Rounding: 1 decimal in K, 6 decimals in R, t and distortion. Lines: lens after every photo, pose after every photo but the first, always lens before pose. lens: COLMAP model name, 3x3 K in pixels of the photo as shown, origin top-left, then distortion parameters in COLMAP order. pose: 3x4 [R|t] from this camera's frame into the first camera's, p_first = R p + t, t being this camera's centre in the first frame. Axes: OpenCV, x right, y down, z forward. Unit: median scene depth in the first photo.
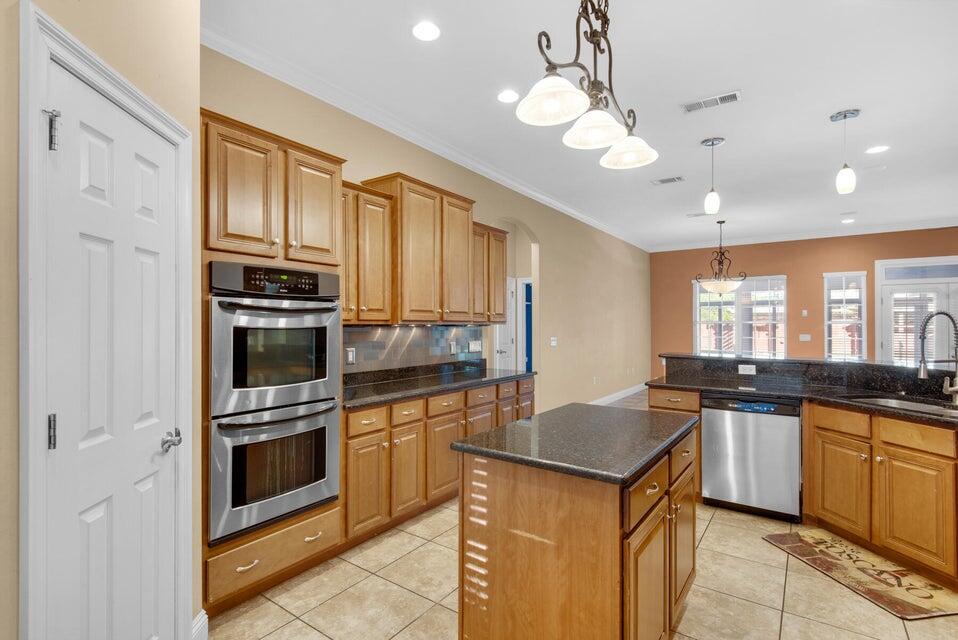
lens RADIAL K [[453.8, 0, 472.1], [0, 453.8, 320.9], [0, 0, 1]] dist [-0.003839, -0.006021]
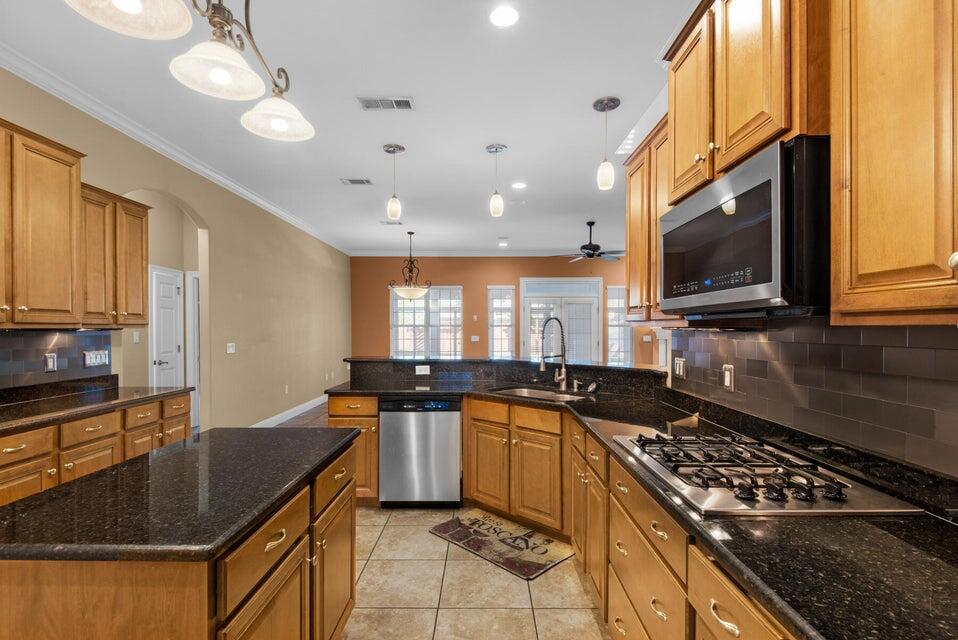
lens RADIAL K [[453.8, 0, 475.9], [0, 453.8, 328.2], [0, 0, 1]] dist [-0.003839, -0.006021]
pose [[0.809723, -0.001817, 0.586810, 0.093061], [-0.003459, 0.999963, 0.007869, 0.000246], [-0.586803, -0.008401, 0.809686, 0.072701]]
